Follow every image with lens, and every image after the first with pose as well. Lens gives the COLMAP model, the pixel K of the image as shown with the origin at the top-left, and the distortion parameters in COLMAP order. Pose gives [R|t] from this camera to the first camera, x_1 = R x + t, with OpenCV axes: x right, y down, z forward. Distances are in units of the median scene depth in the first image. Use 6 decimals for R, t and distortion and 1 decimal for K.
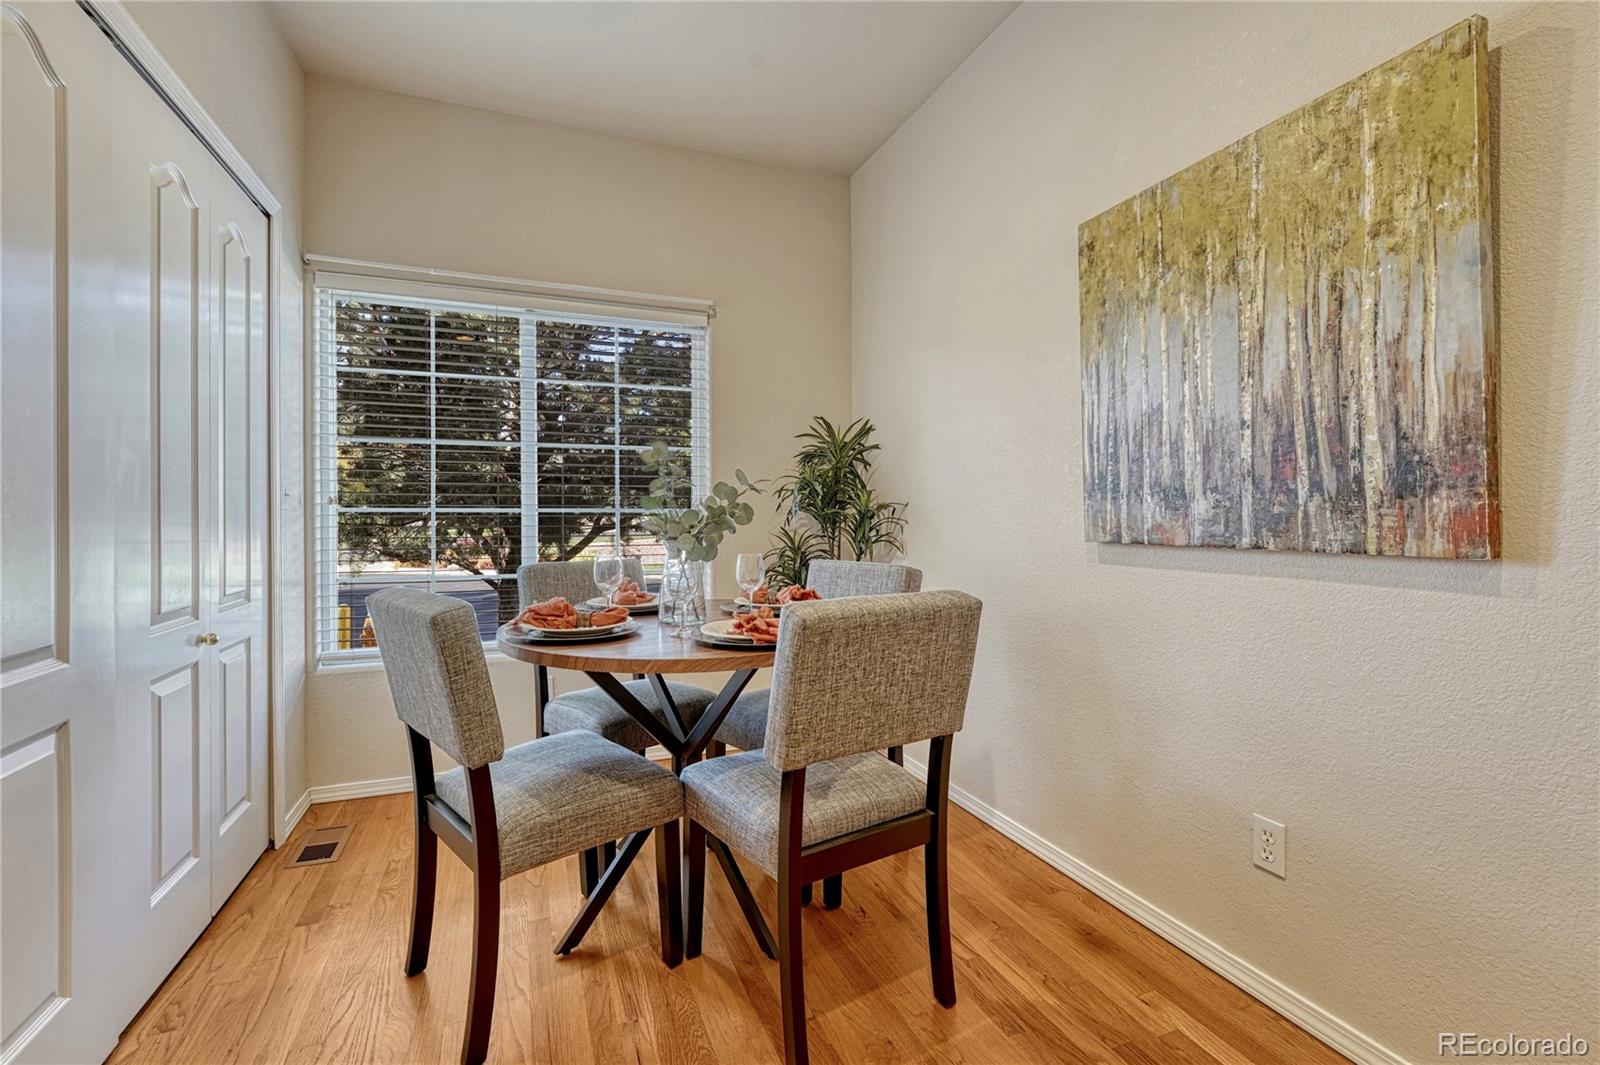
lens RADIAL K [[686.4, 0, 798.5], [0, 686.4, 515.7], [0, 0, 1]] dist [-0.000182, -0.000013]
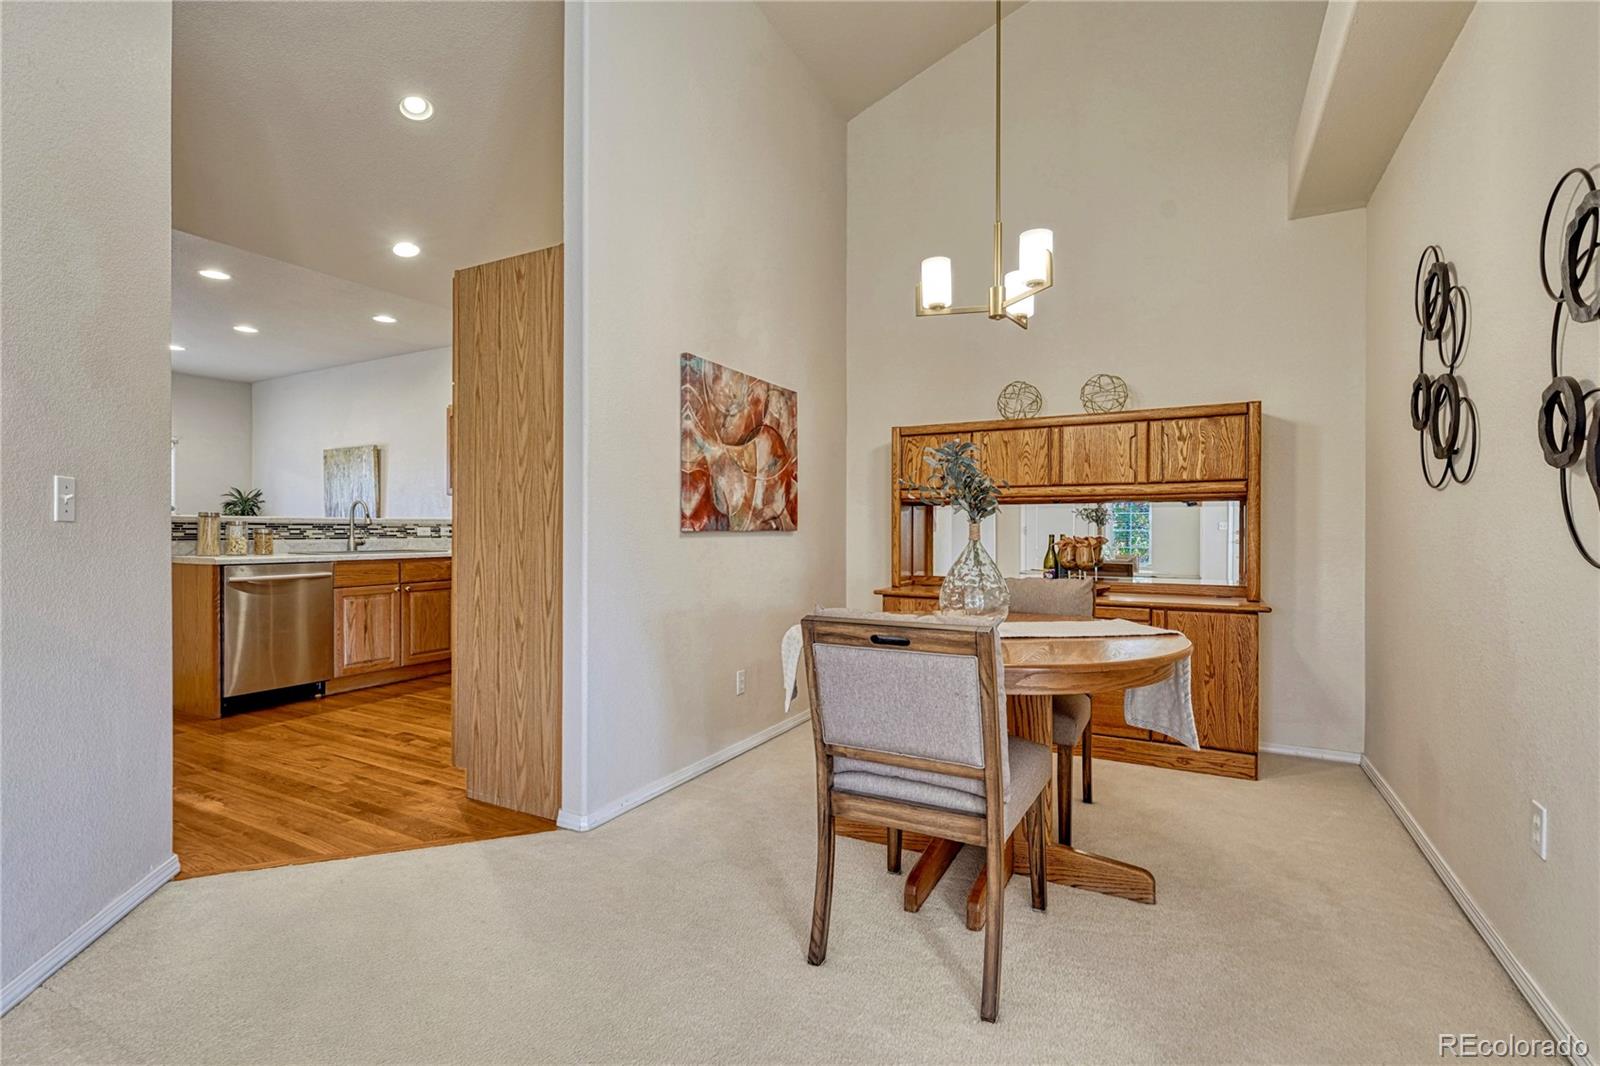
lens RADIAL K [[721.5, 0, 800.0], [0, 721.5, 533.0], [0, 0, 1]] dist [-0.002466, -0.000148]
pose [[0.772515, 0.000281, 0.634997, -0.039656], [-0.003181, 0.999989, 0.003427, -0.002942], [-0.634989, -0.004668, 0.772507, -2.189321]]
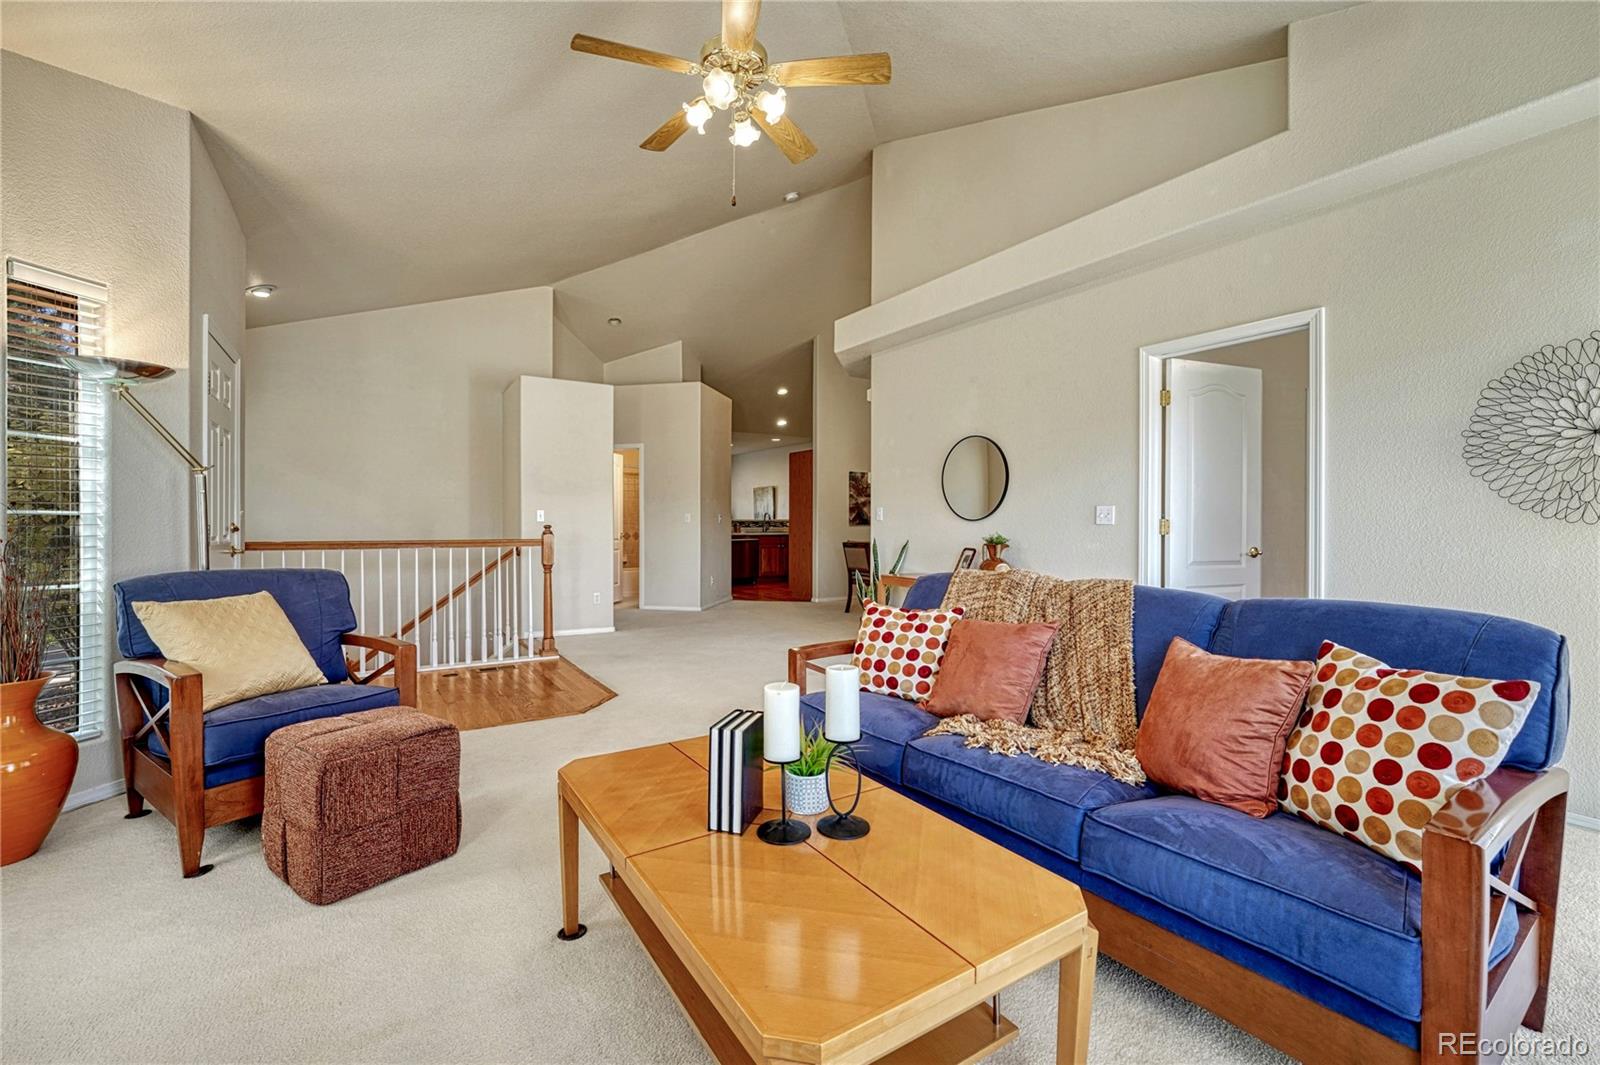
lens RADIAL K [[663.6, 0, 798.4], [0, 663.6, 531.0], [0, 0, 1]] dist [-0.002621, -0.000346]
pose [[0.982676, 0.003830, 0.185294, -0.315904], [-0.006382, 0.999893, 0.013178, -0.012782], [-0.185223, -0.014132, 0.982595, -4.177603]]
